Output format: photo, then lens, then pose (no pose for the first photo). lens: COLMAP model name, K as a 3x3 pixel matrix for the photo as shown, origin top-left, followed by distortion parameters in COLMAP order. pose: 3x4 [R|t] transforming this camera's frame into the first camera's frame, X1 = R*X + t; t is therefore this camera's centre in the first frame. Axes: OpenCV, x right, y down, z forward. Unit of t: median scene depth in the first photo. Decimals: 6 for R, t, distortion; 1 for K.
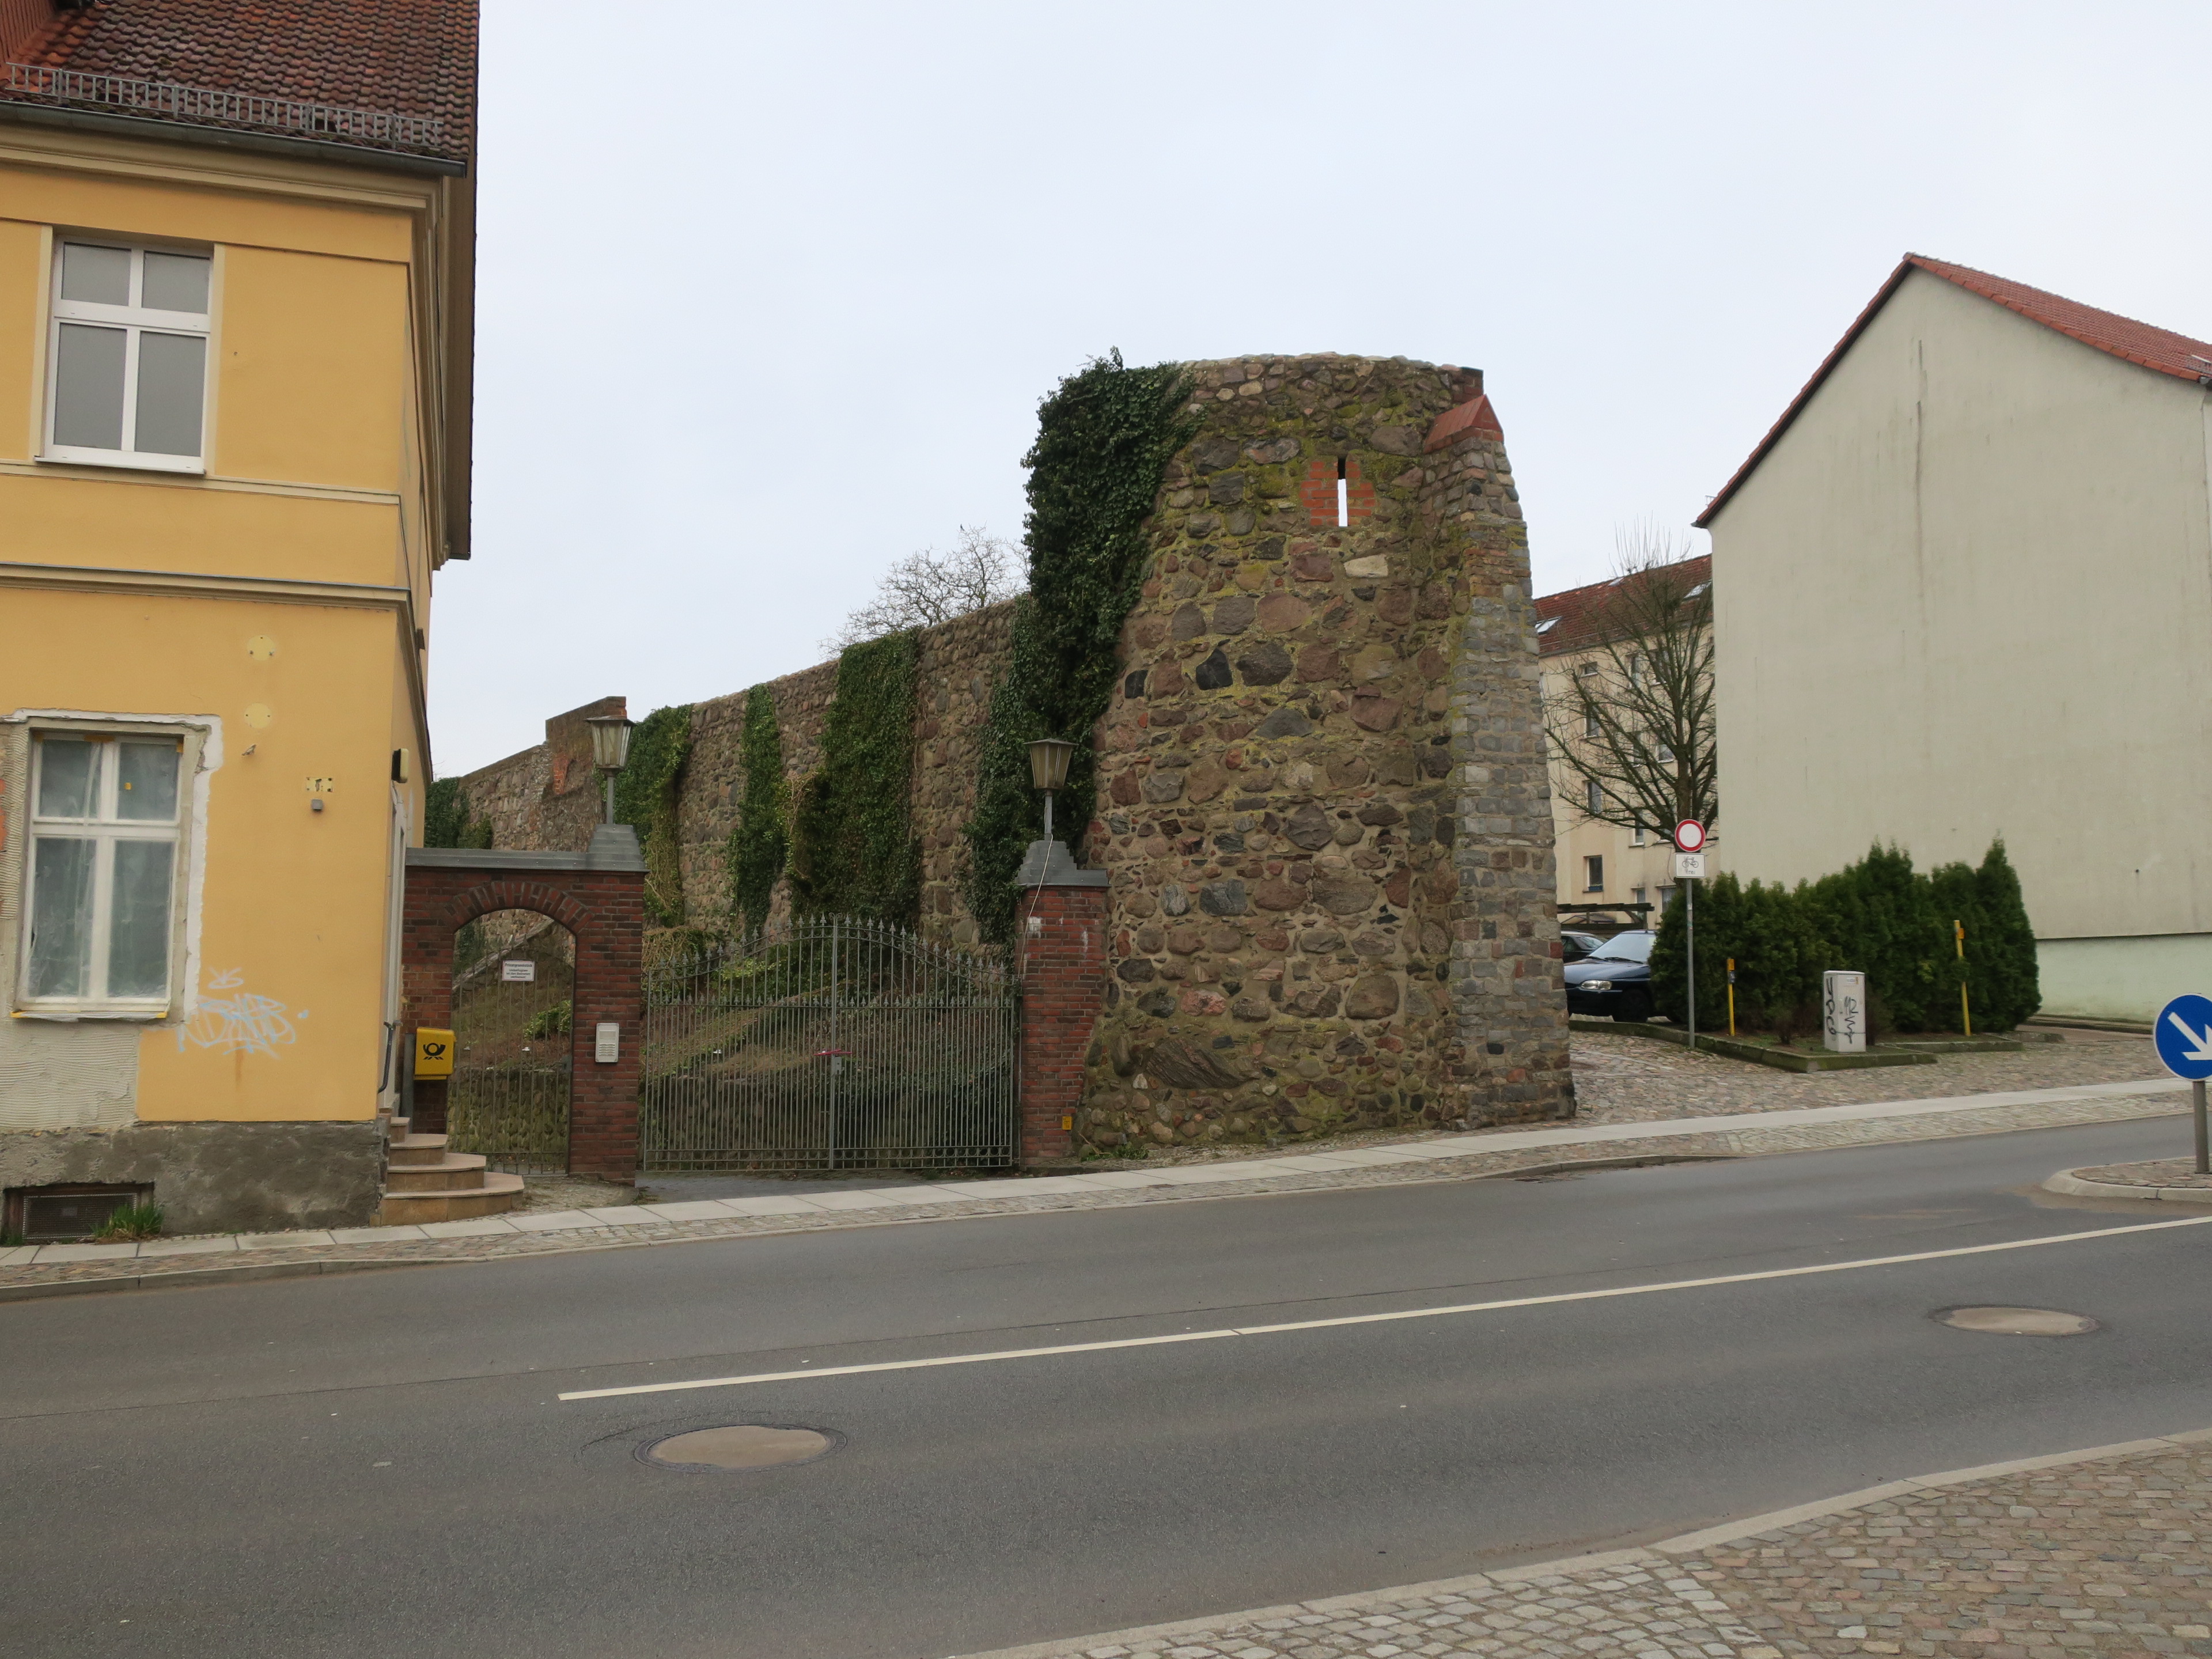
lens RADIAL K [[1933.6, 0, 1106.0], [0, 1933.6, 829.5], [0, 0, 1]] dist [-0.012157, -0.019025]
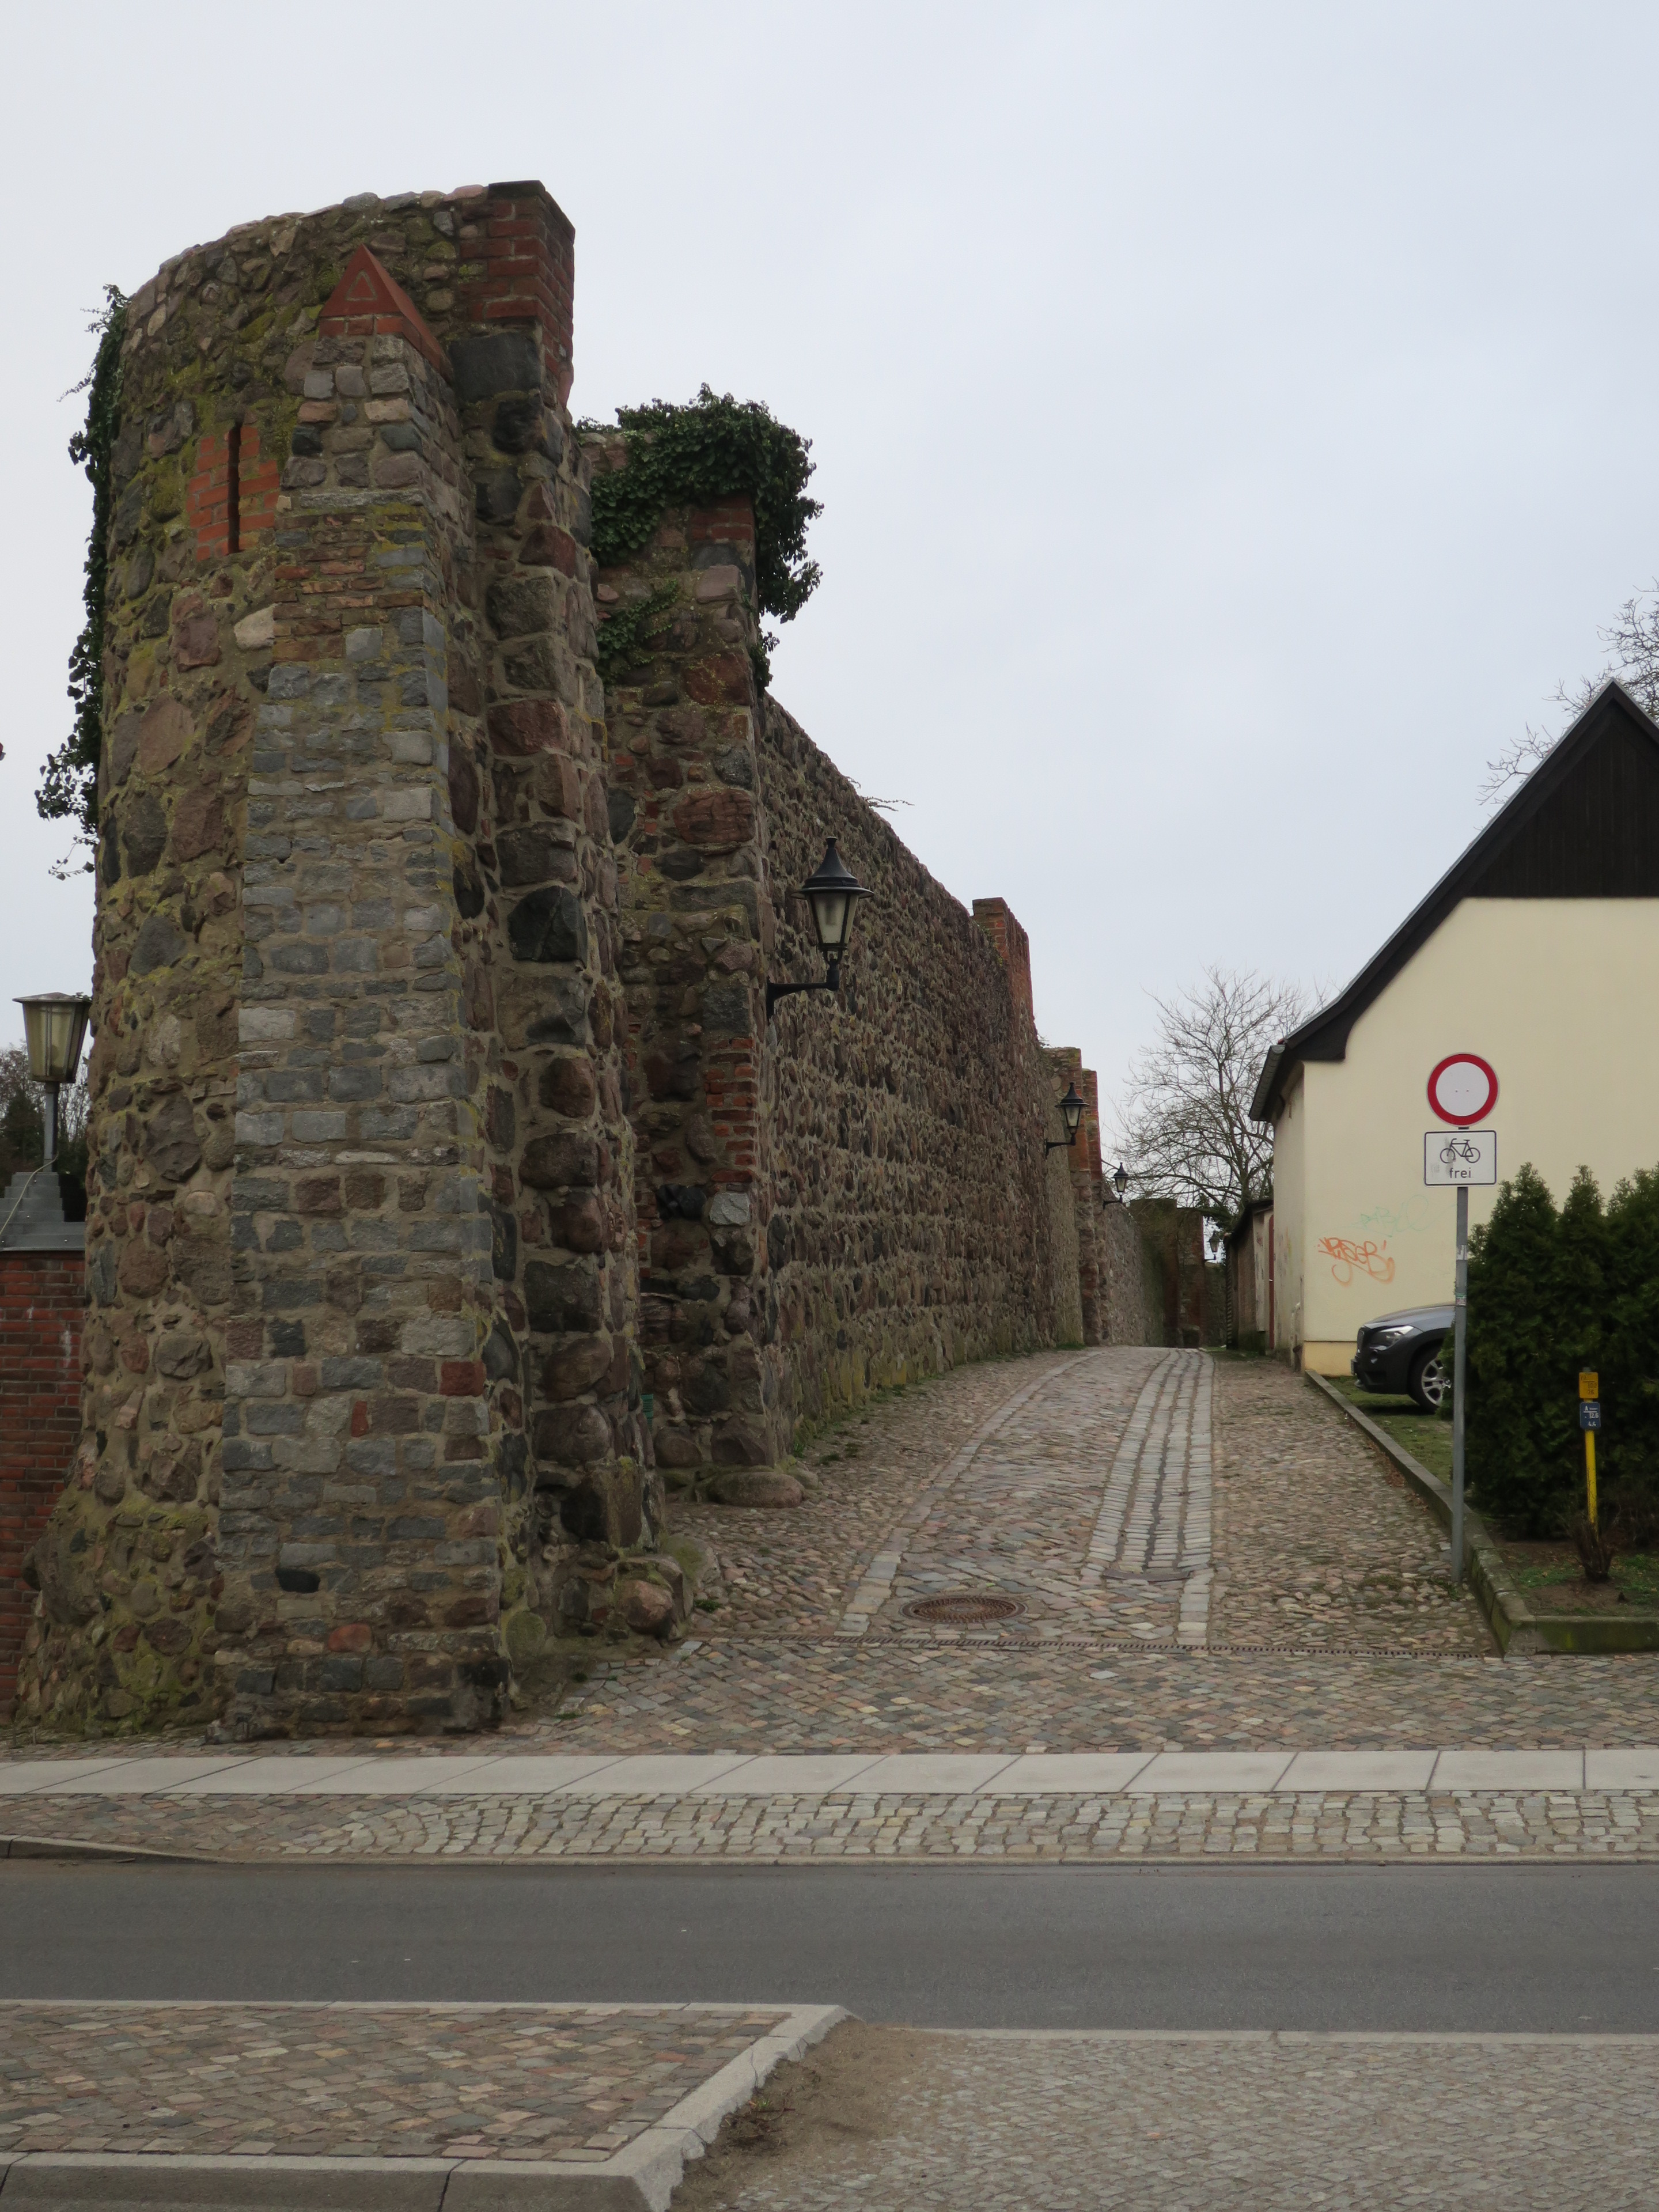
lens RADIAL K [[3113.4, 0, 829.5], [0, 3113.4, 1106.0], [0, 0, 1]] dist [-0.010753, 0.018486]
pose [[0.784837, -0.045705, -0.618014, 0.784894], [0.052839, 0.998580, -0.006747, 0.005254], [0.617445, -0.027360, 0.786138, 0.454656]]
